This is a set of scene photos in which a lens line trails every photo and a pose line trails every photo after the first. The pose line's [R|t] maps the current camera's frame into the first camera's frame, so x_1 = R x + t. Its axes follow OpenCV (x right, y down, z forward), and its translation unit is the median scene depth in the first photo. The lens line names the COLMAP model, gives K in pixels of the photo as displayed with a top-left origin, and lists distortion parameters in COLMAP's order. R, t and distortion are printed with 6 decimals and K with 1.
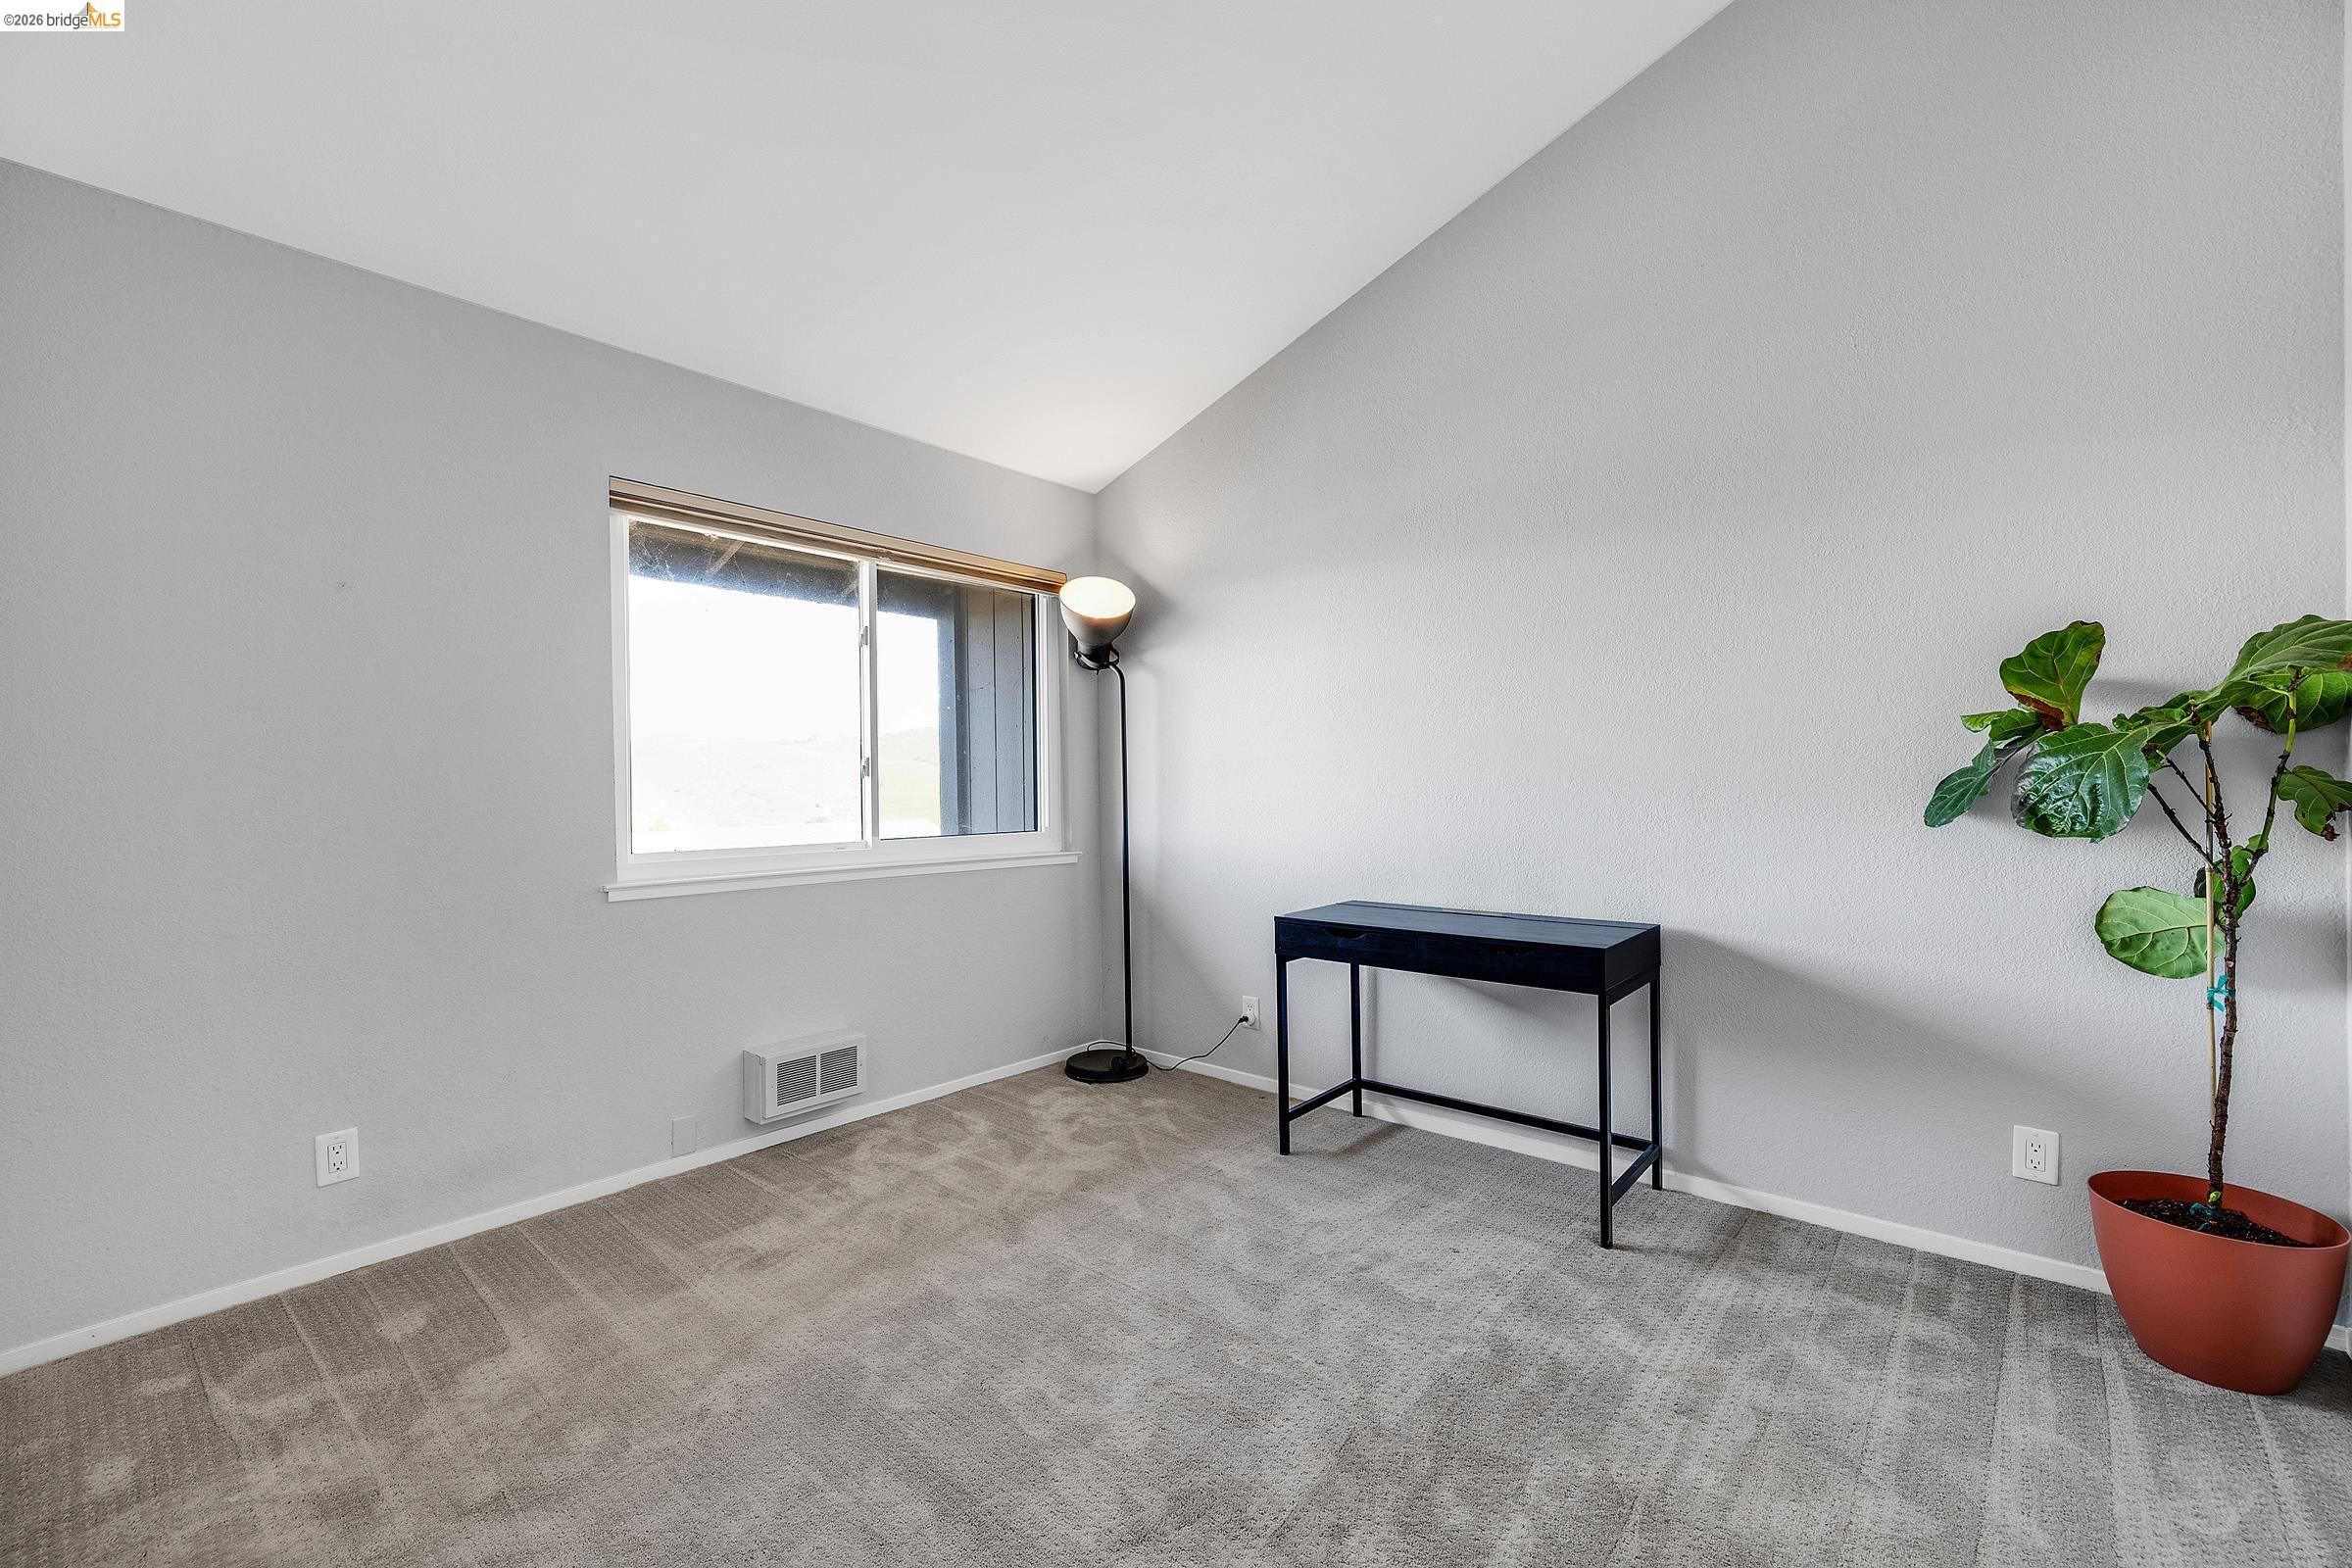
lens RADIAL K [[984.1, 0, 1183.4], [0, 984.1, 784.8], [0, 0, 1]] dist [0.000046, 0.000214]
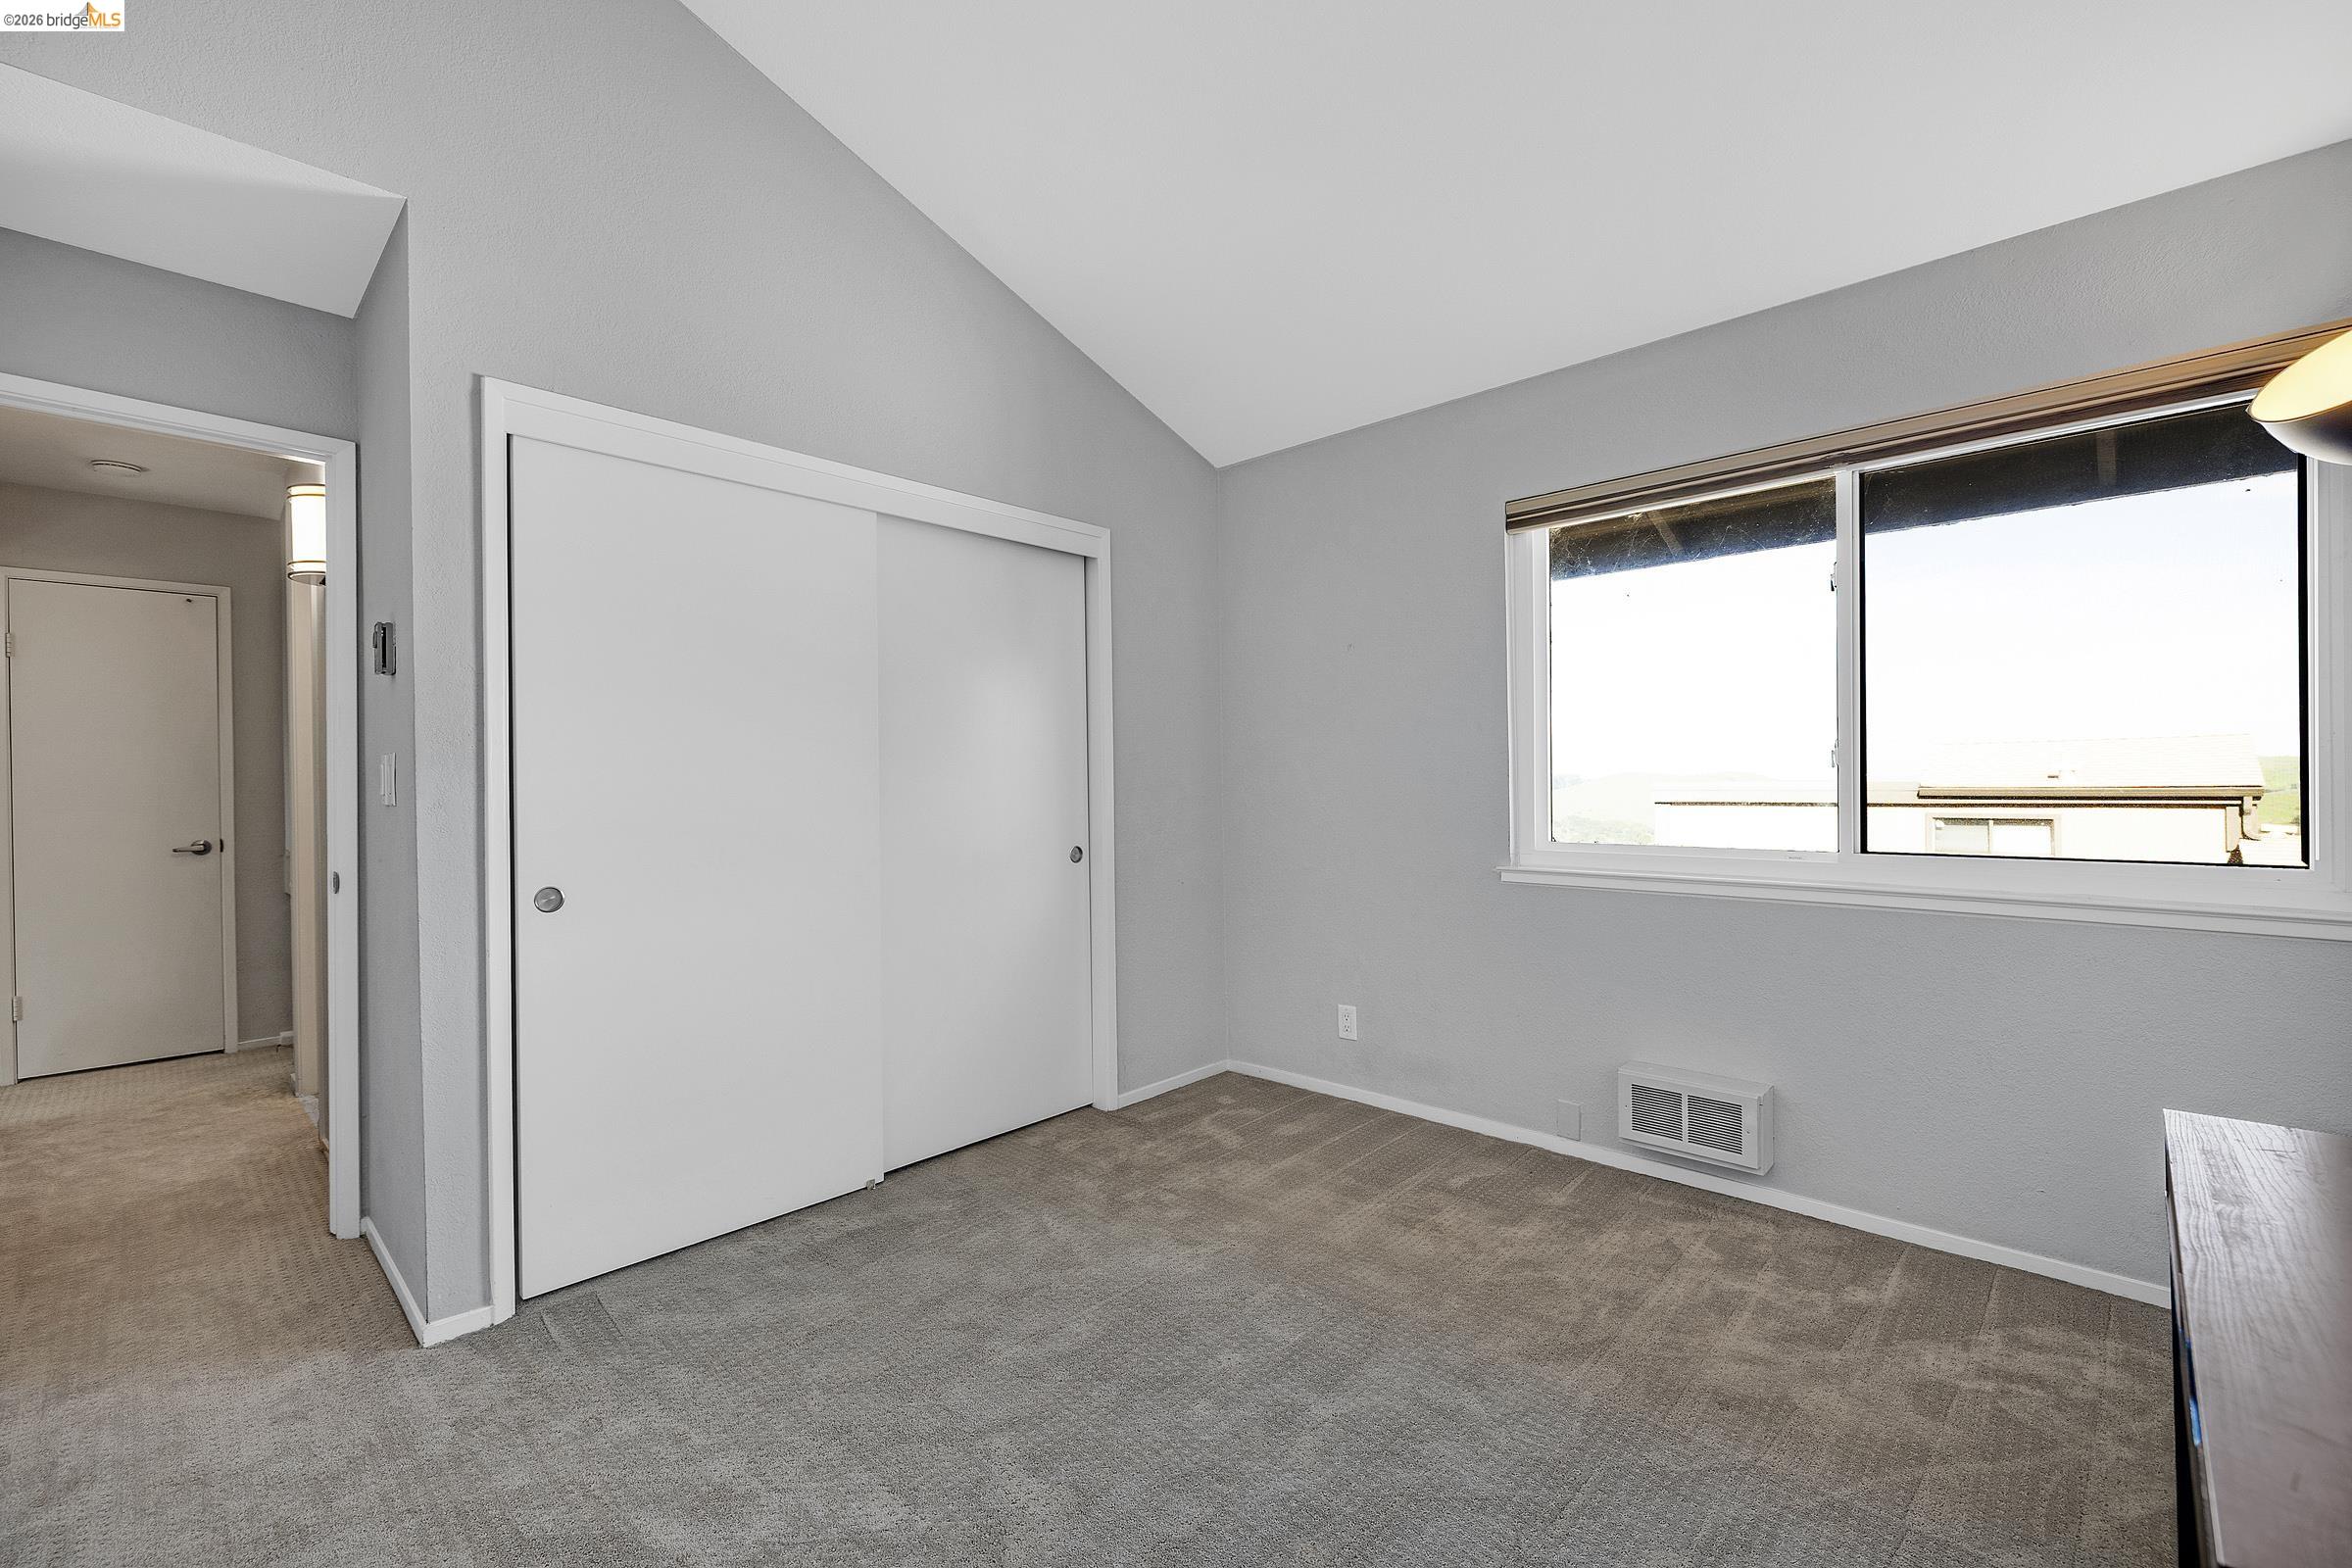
lens RADIAL K [[984.1, 0, 1182.5], [0, 984.1, 786.5], [0, 0, 1]] dist [0.000046, 0.000214]
pose [[-0.046578, 0.012239, -0.998840, 0.512179], [0.007815, 0.999899, 0.011888, -0.006013], [0.998884, -0.007252, -0.046668, 0.625006]]
